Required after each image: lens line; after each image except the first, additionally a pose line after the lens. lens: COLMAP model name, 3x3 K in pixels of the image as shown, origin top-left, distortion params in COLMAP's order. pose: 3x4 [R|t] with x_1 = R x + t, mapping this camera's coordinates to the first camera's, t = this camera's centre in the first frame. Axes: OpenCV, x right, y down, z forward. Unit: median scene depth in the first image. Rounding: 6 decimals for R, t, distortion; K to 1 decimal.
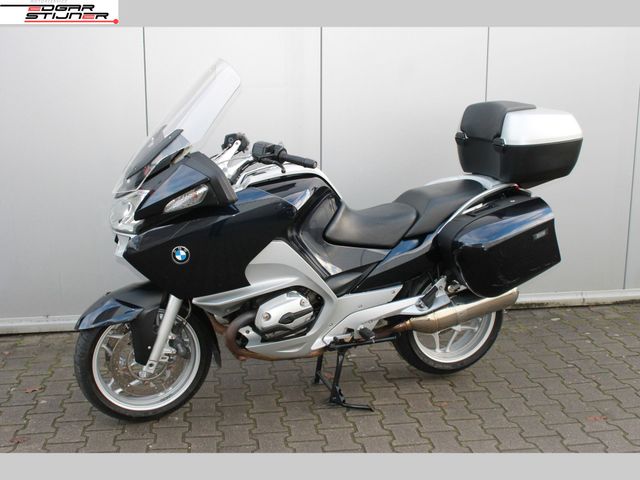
lens RADIAL K [[777.6, 0, 320.0], [0, 777.6, 240.7], [0, 0, 1]] dist [-0.034263, 0.000000]
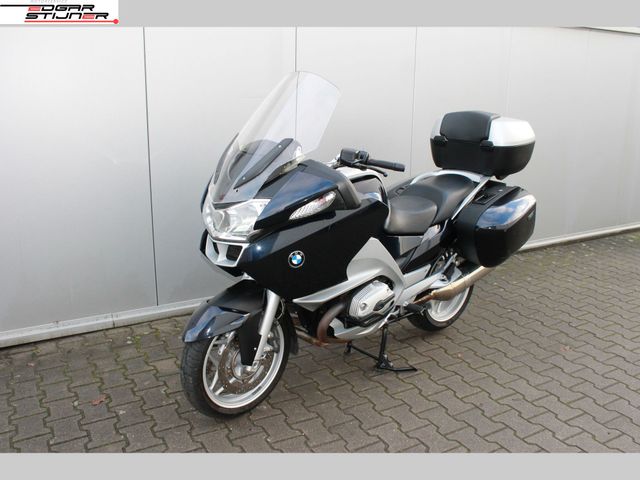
lens RADIAL K [[575.1, 0, 320.1], [0, 575.1, 237.9], [0, 0, 1]] dist [-0.095891, 0.012984]
pose [[0.934657, -0.080288, 0.346368, -0.367150], [0.065337, 0.996366, 0.054647, -0.044440], [-0.349496, -0.028446, 0.936506, 0.233069]]
